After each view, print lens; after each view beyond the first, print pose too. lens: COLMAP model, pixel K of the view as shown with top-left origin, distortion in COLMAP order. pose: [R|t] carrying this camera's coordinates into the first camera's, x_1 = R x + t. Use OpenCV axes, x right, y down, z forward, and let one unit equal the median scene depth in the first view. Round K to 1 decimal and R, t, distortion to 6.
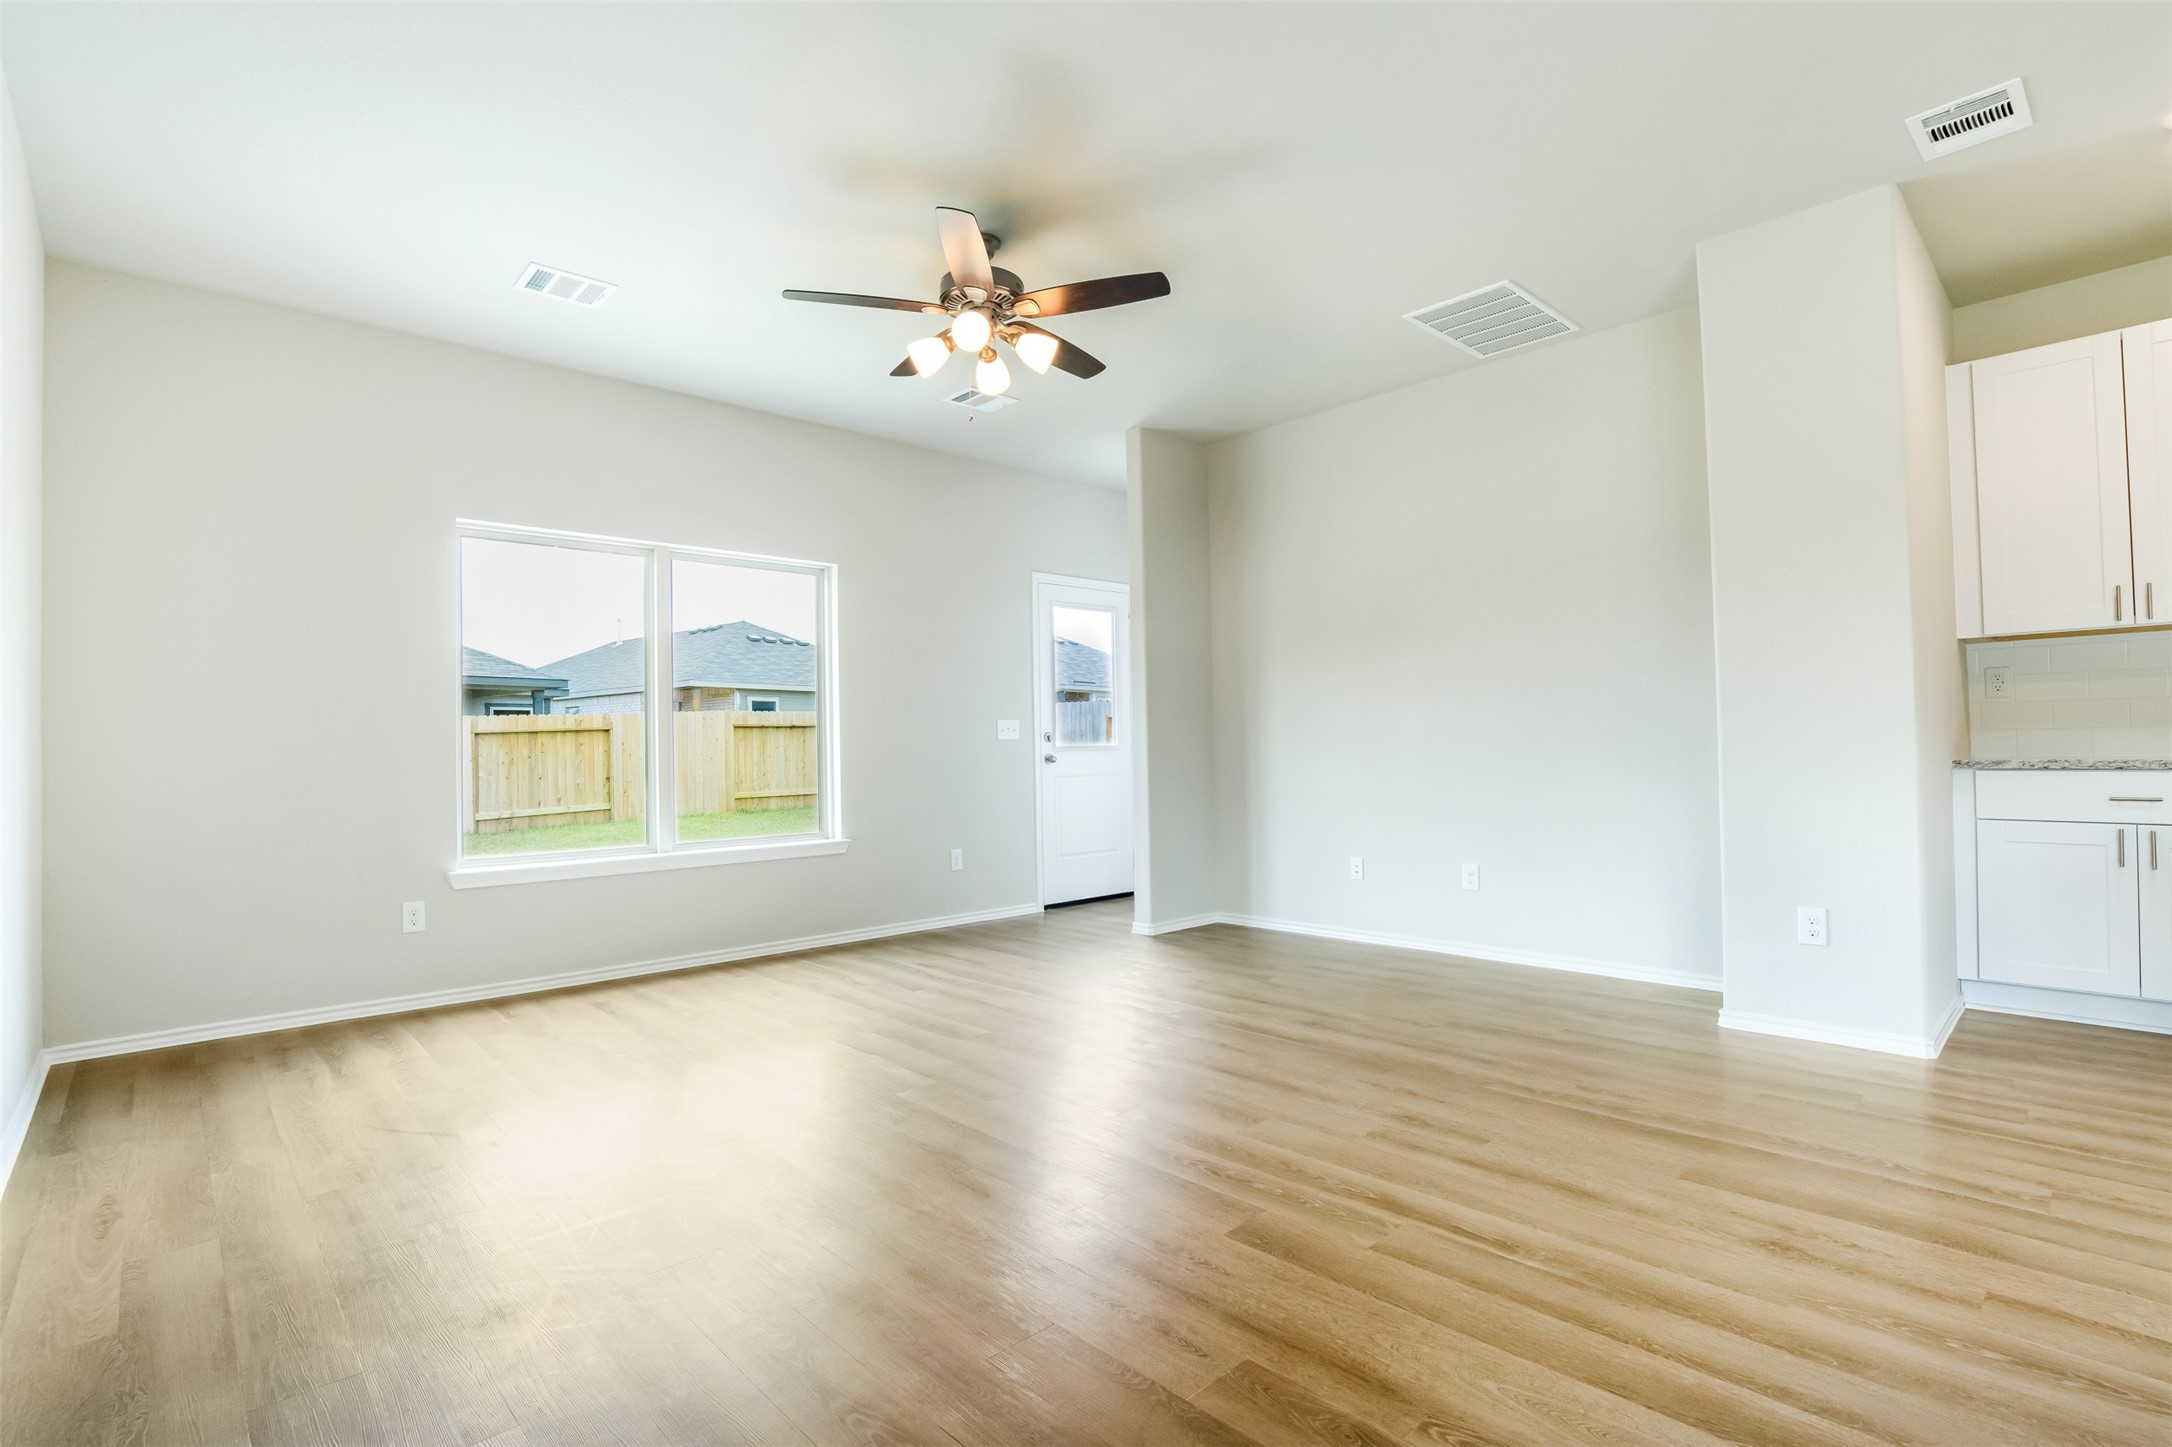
lens RADIAL K [[1022.7, 0, 1086.0], [0, 1022.7, 723.5], [0, 0, 1]] dist [-0.036017, -0.000009]
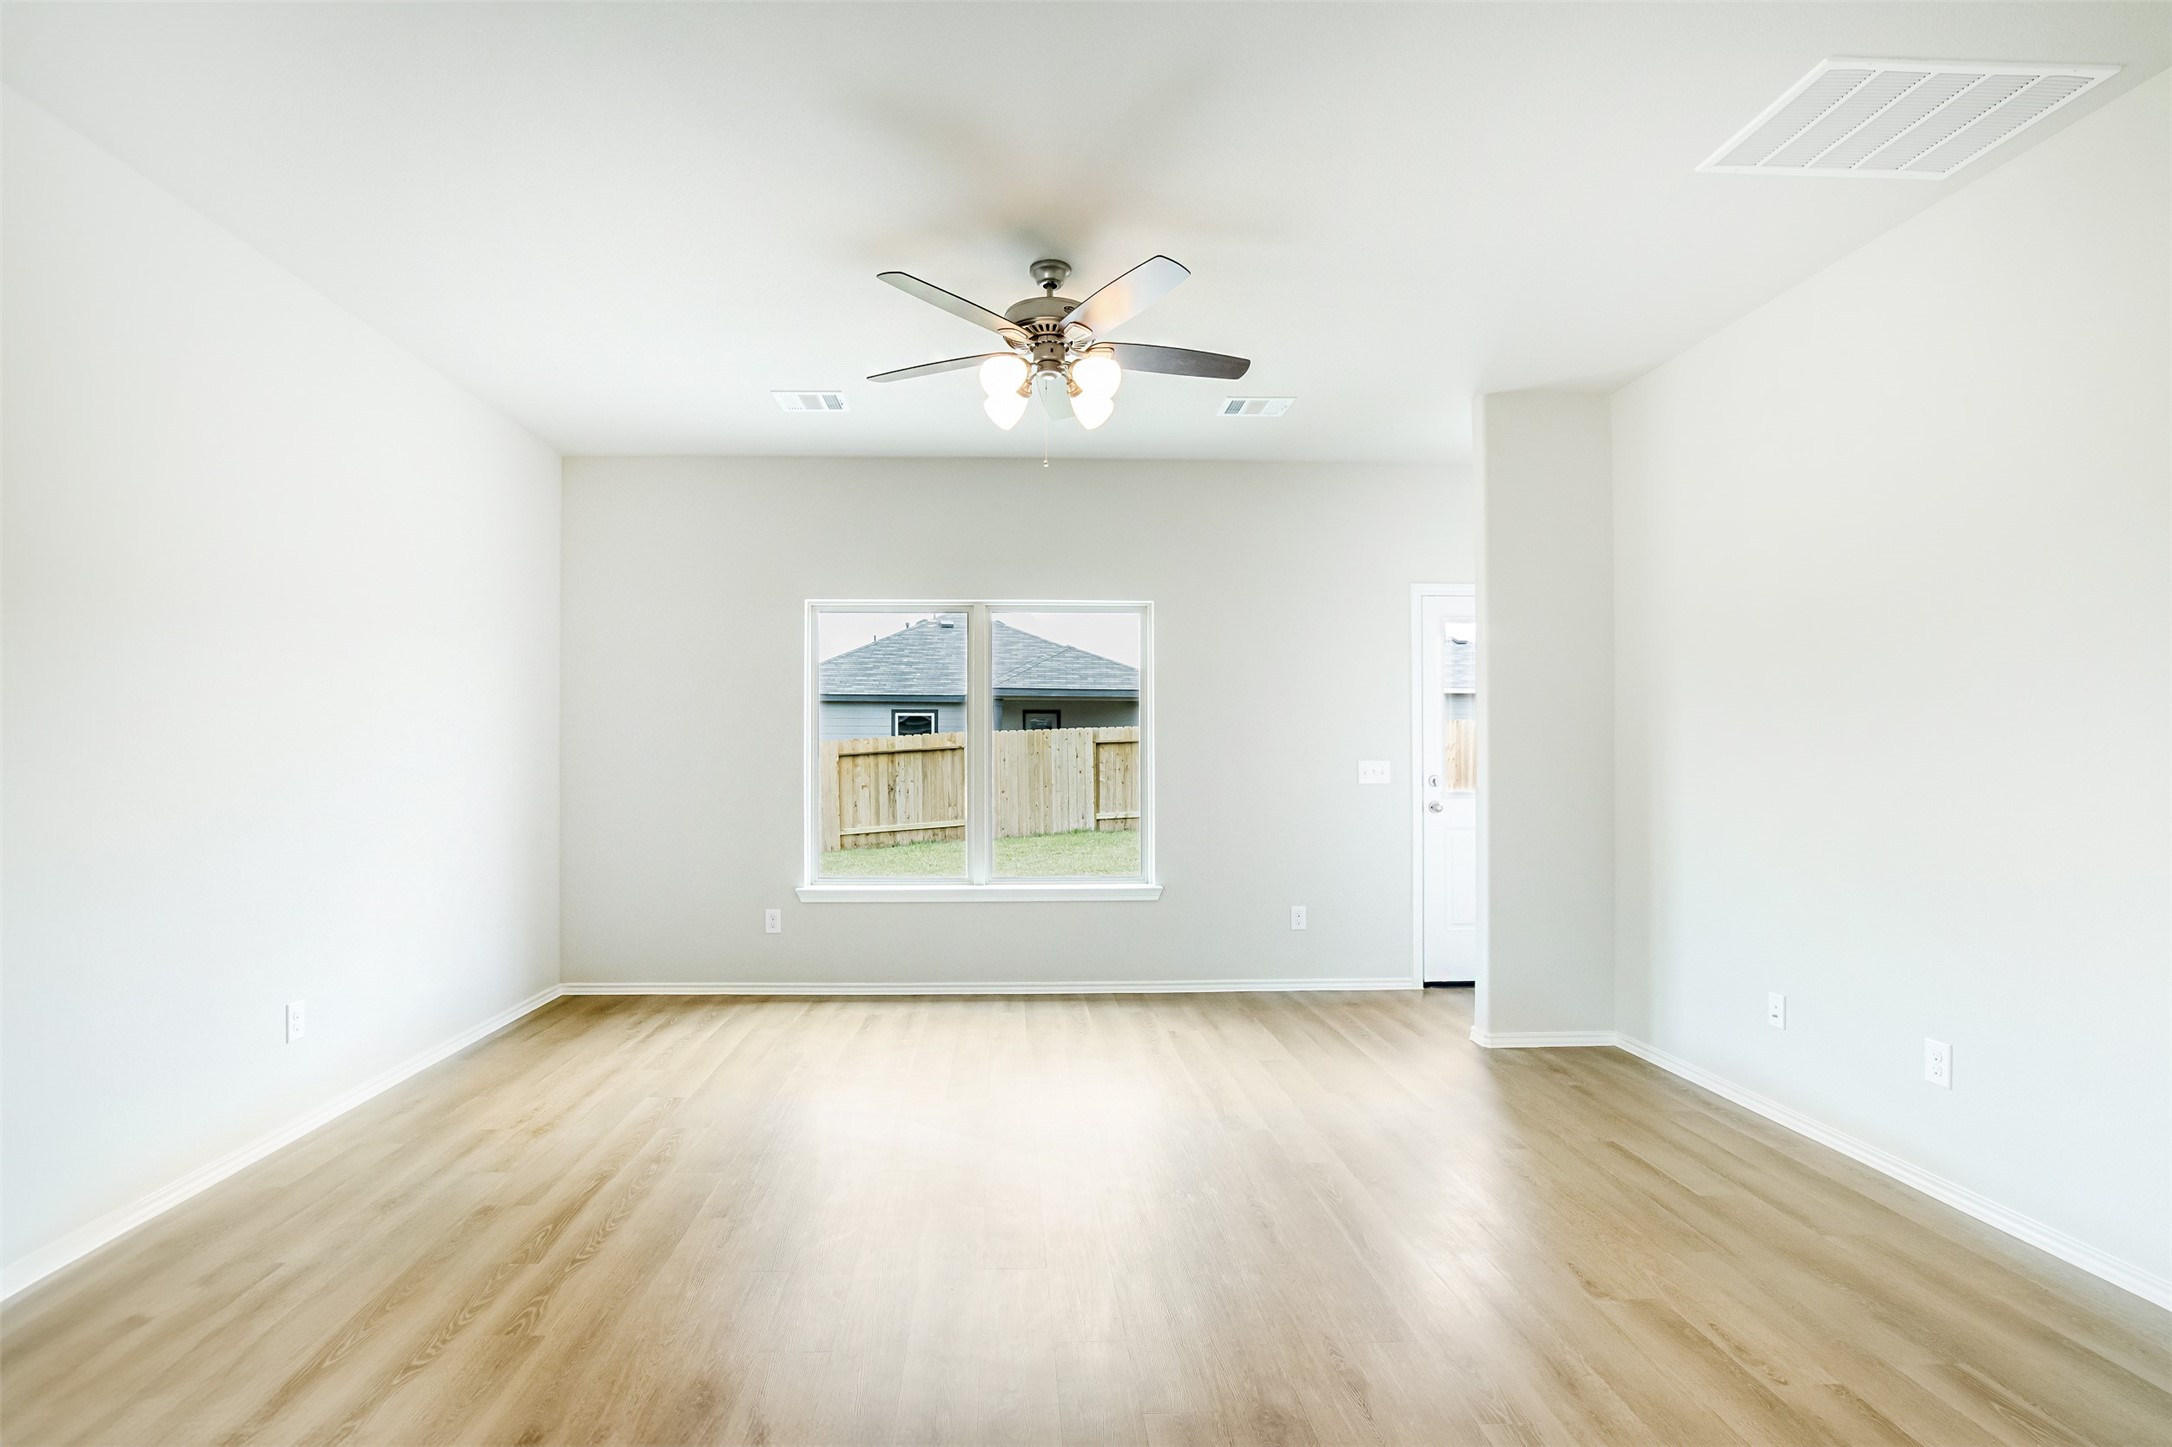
lens RADIAL K [[1047.2, 0, 1086.0], [0, 1047.2, 723.5], [0, 0, 1]] dist [-0.021342, 0.000025]
pose [[0.757053, 0.003593, -0.653343, 0.344600], [0.001812, 0.999969, 0.007600, -0.045558], [0.653351, -0.006937, 0.757024, 0.196081]]
